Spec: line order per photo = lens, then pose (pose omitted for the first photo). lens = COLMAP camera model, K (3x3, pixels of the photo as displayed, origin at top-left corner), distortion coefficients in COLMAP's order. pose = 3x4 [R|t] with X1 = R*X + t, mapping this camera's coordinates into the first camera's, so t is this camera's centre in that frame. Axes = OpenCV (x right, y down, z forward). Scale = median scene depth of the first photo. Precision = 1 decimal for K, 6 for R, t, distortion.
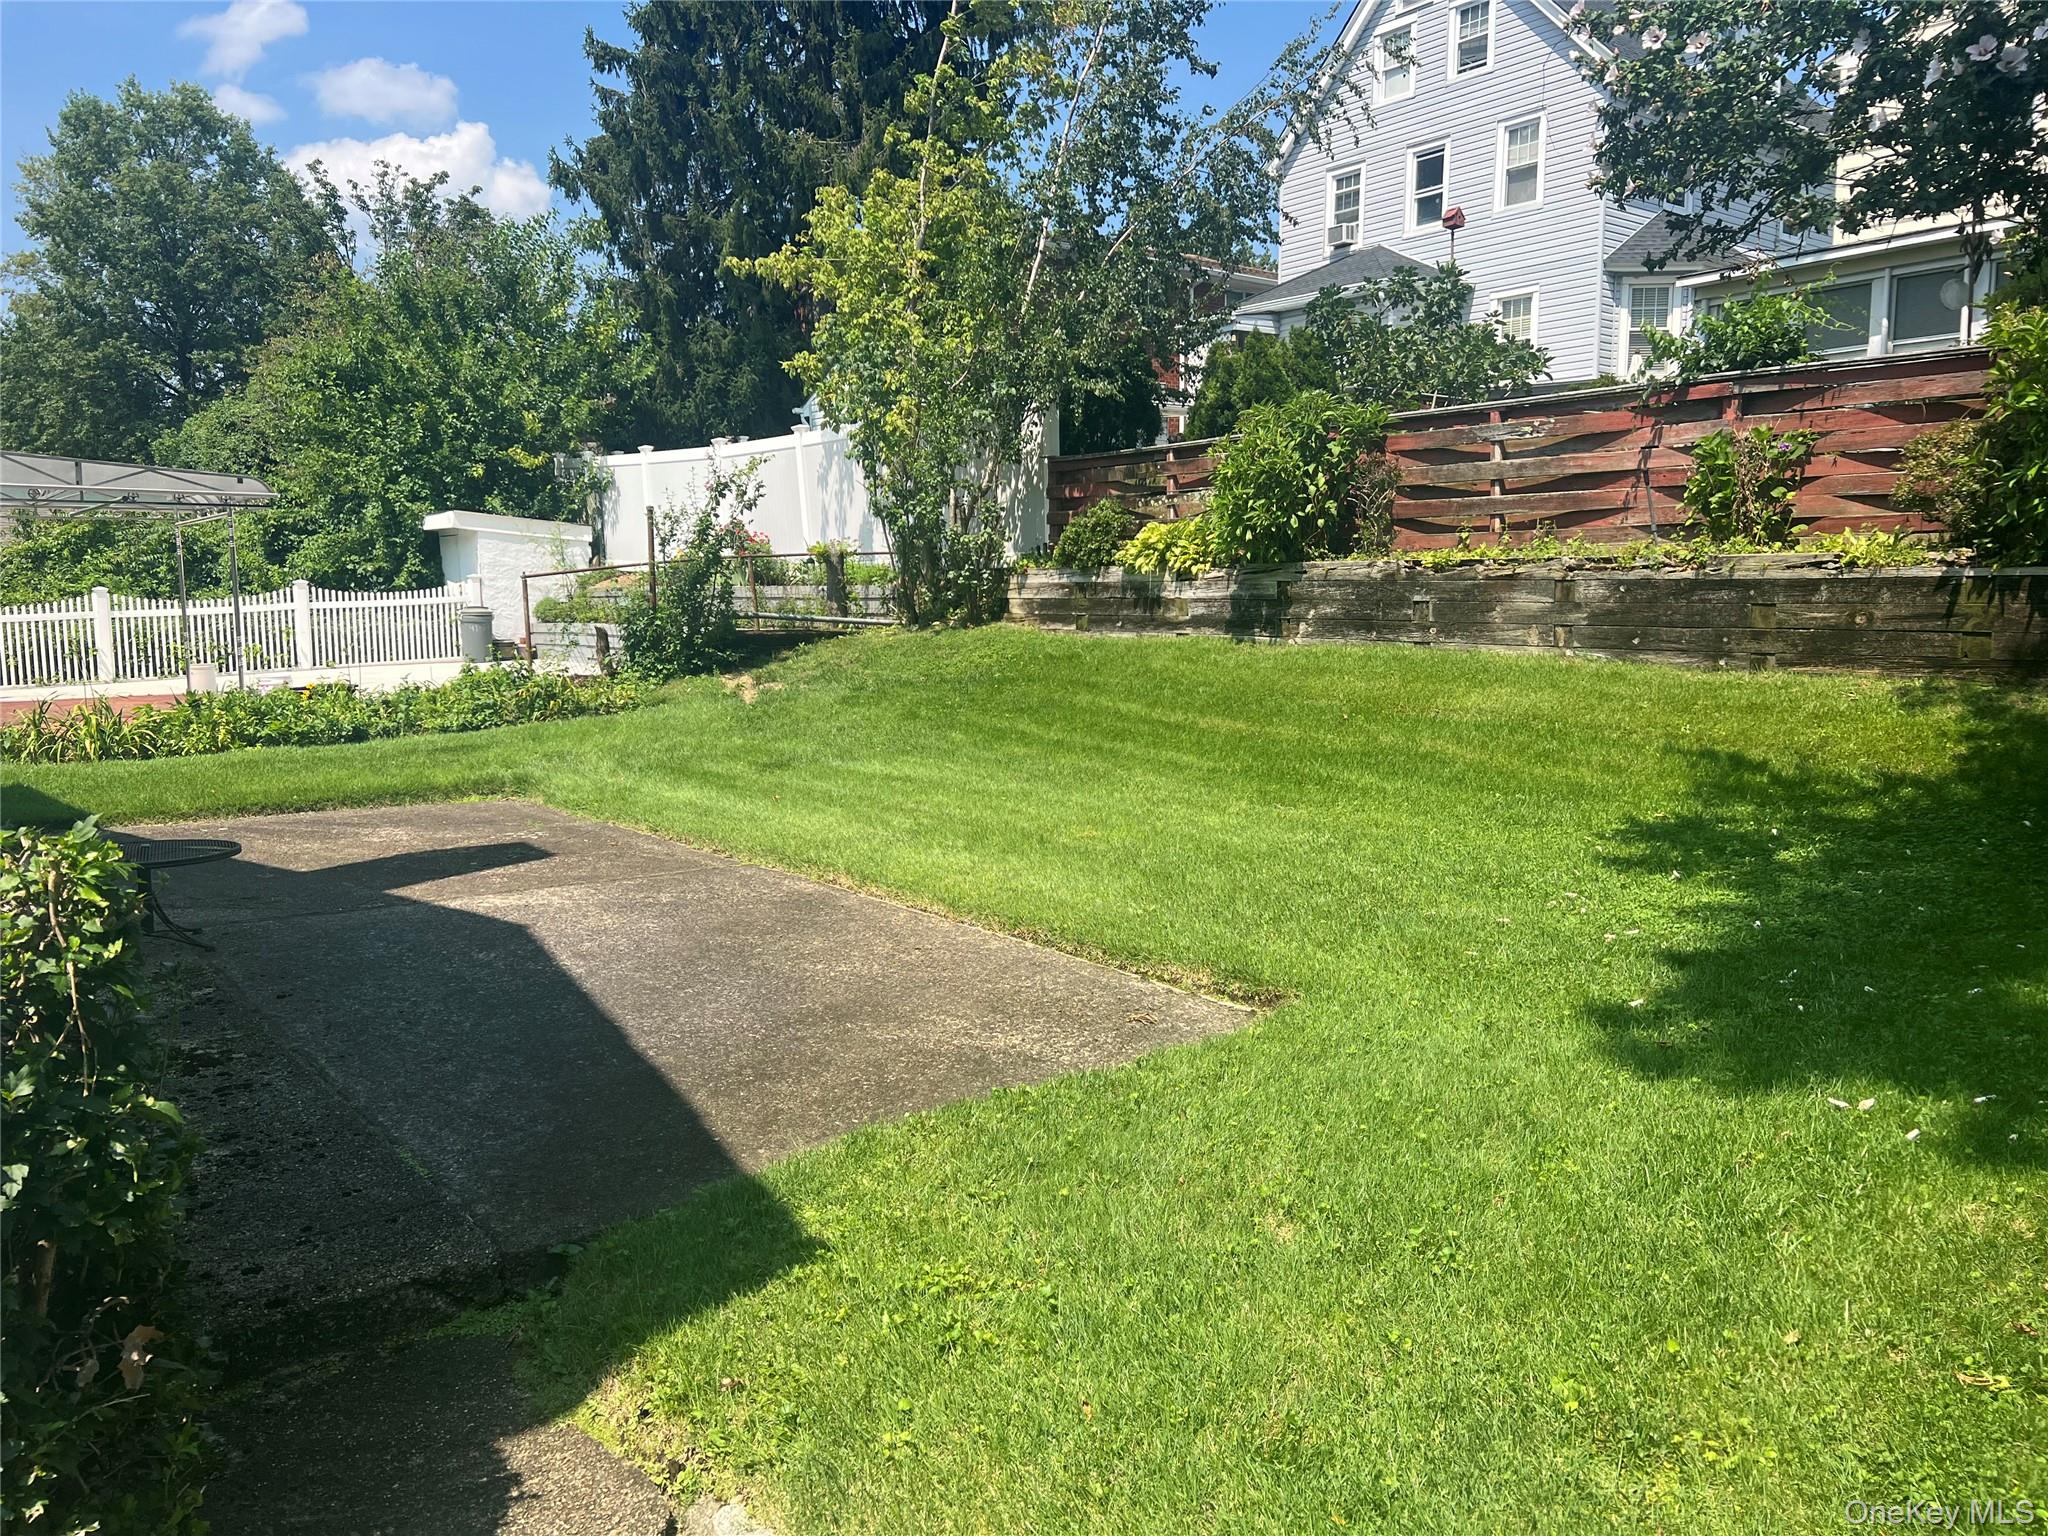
lens RADIAL K [[1523.5, 0, 1022.7], [0, 1523.5, 765.9], [0, 0, 1]] dist [0.039203, -0.028995]
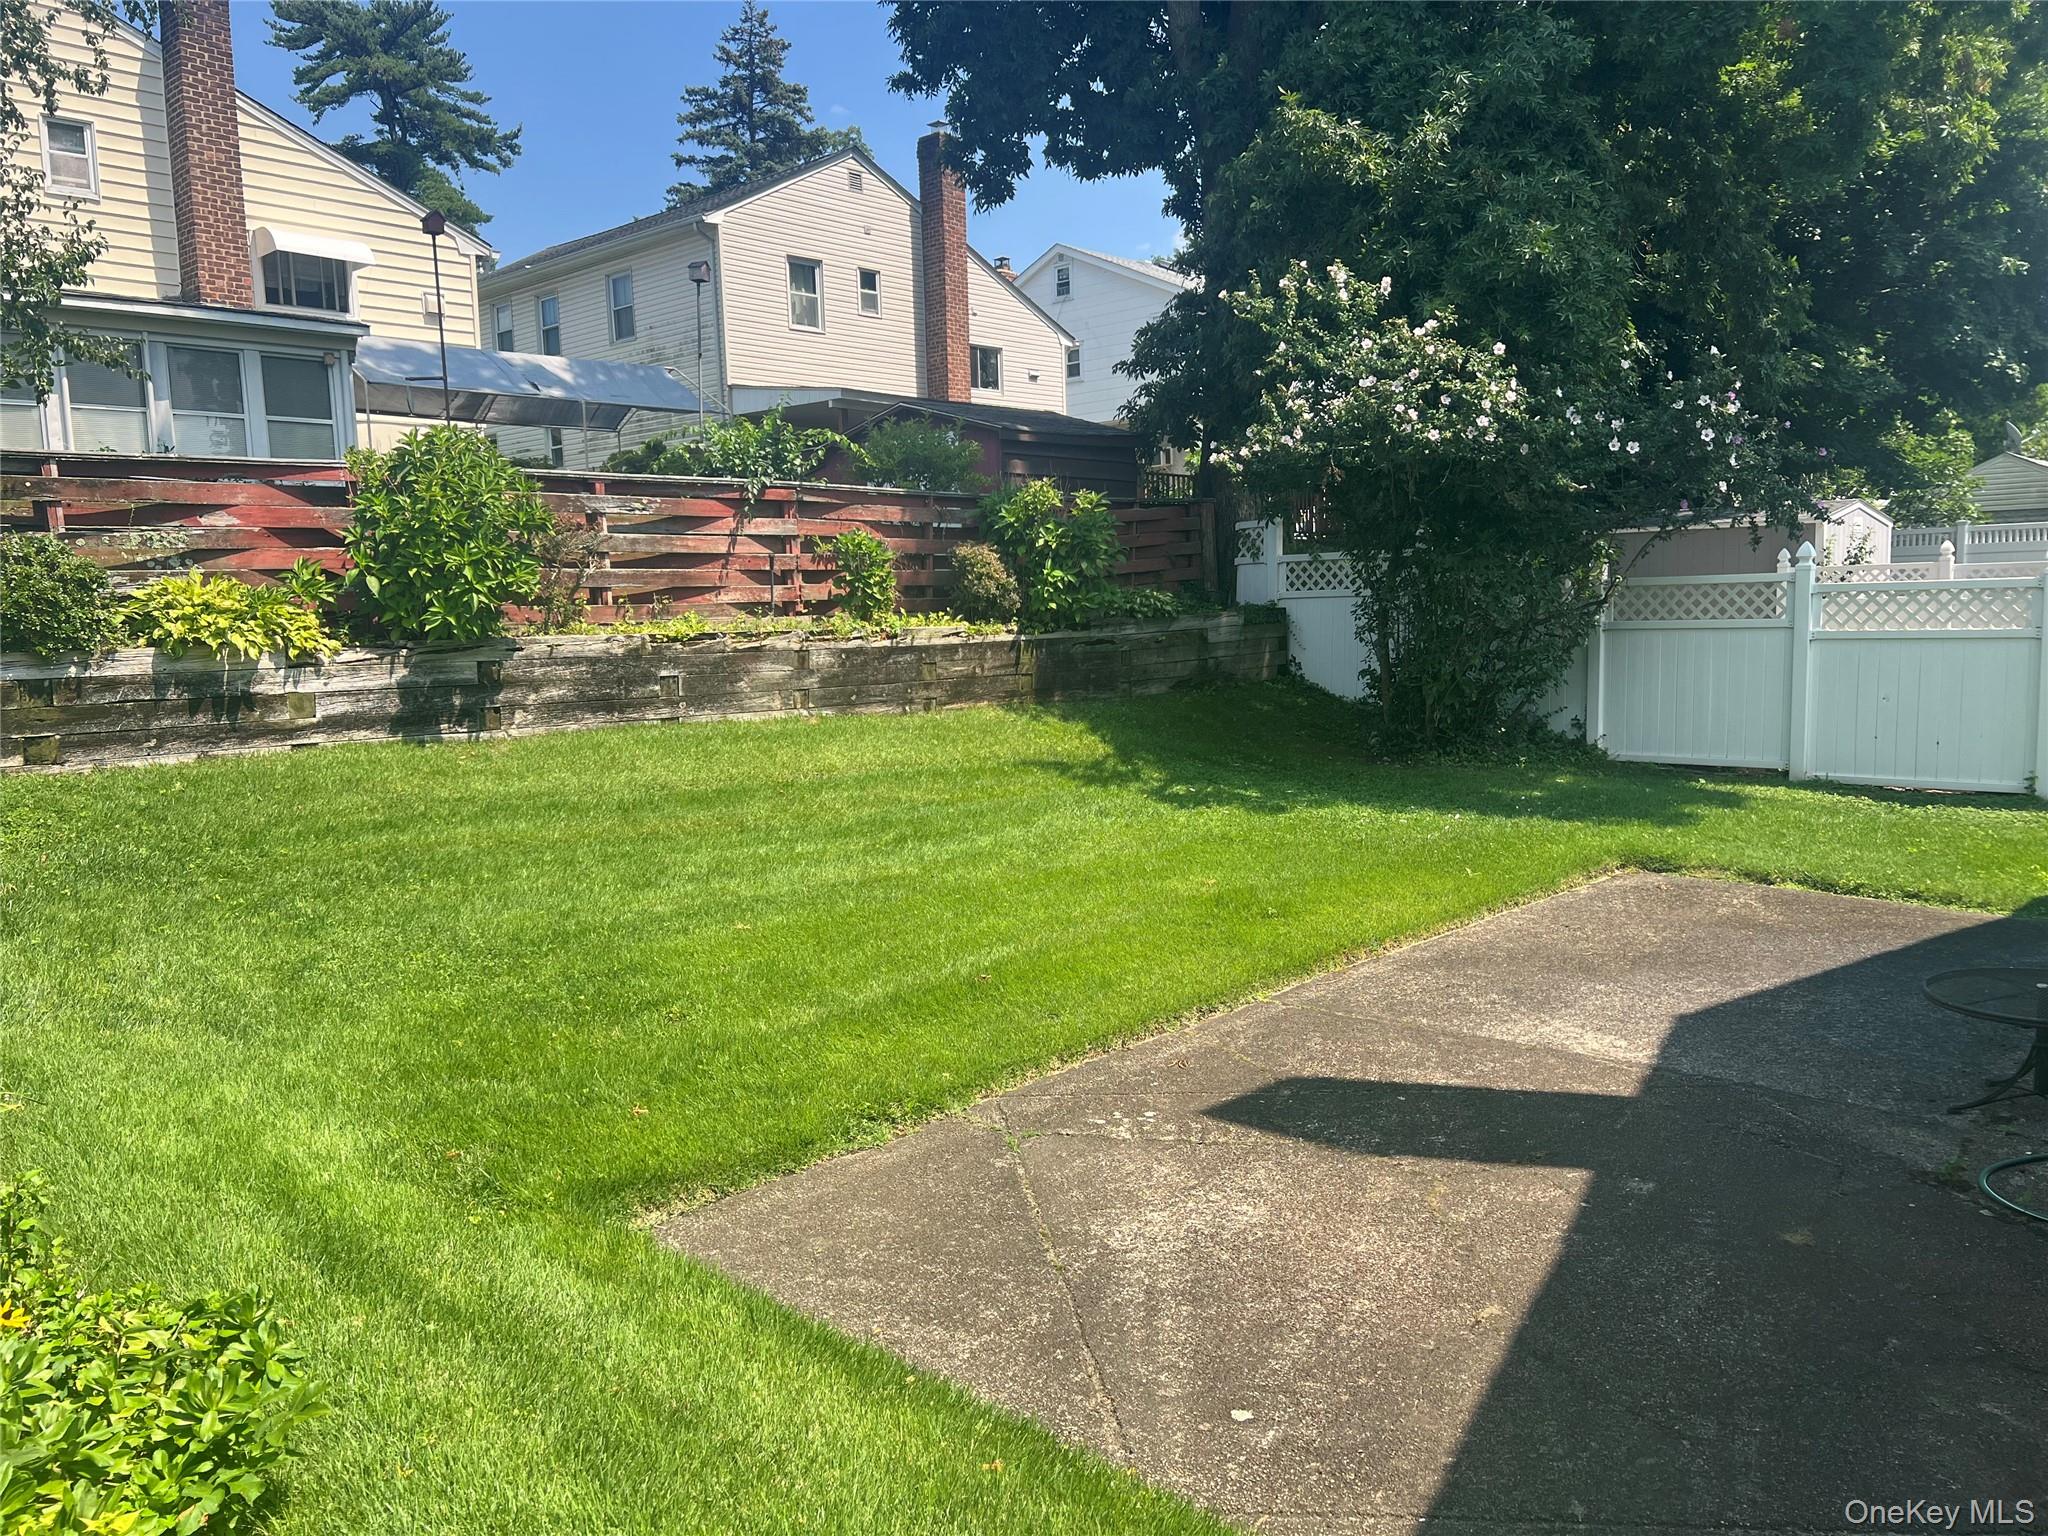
lens RADIAL K [[1523.5, 0, 1024.5], [0, 1523.5, 775.0], [0, 0, 1]] dist [0.039203, -0.028995]
pose [[-0.141189, -0.102286, 0.984684, -0.753807], [0.135746, 0.983253, 0.121601, -0.136607], [-0.980632, 0.150836, -0.124939, 0.932123]]
